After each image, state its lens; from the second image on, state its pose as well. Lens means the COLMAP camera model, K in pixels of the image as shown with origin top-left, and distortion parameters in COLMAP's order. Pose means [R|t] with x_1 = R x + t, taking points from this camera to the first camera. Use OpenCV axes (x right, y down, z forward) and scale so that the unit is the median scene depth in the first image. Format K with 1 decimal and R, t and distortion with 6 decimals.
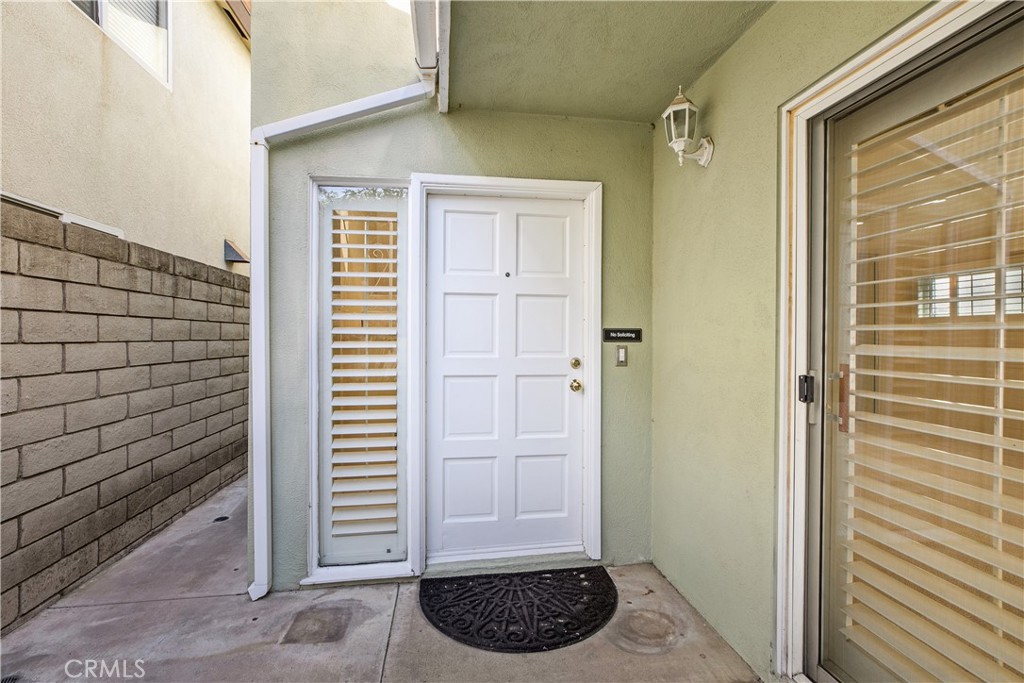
lens RADIAL K [[464.8, 0, 517.5], [0, 464.8, 339.9], [0, 0, 1]] dist [0.000974, 0.000173]
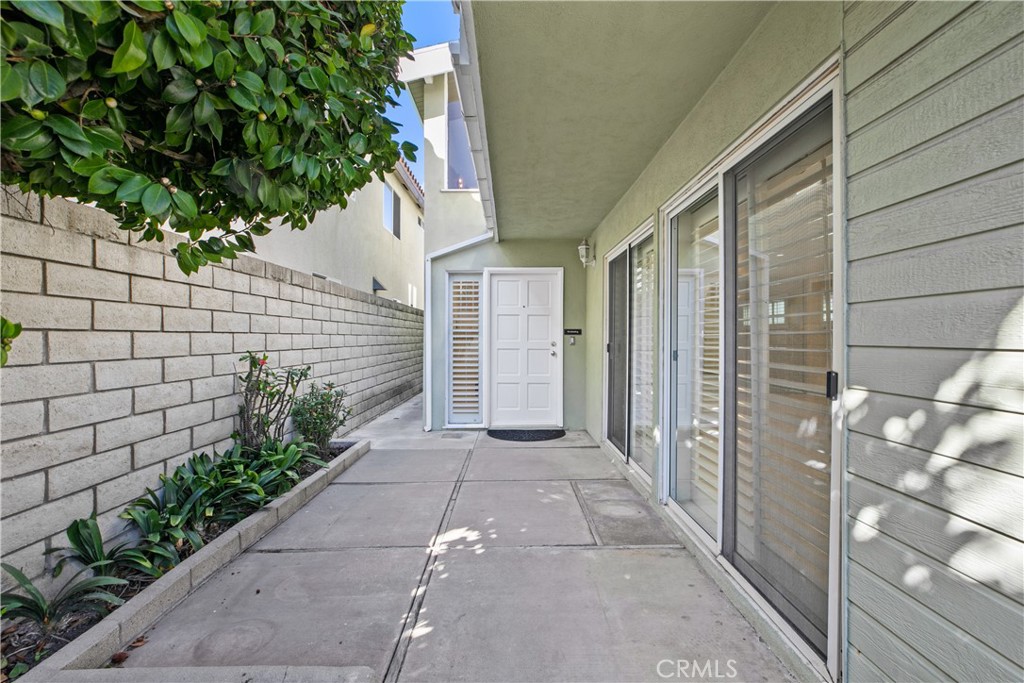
lens RADIAL K [[464.8, 0, 511.5], [0, 464.8, 339.9], [0, 0, 1]] dist [0.000974, 0.000173]
pose [[0.988313, -0.001641, -0.152429, 0.280481], [0.001701, 0.999999, 0.000264, 0.029242], [0.152429, -0.000521, 0.988314, -1.366459]]
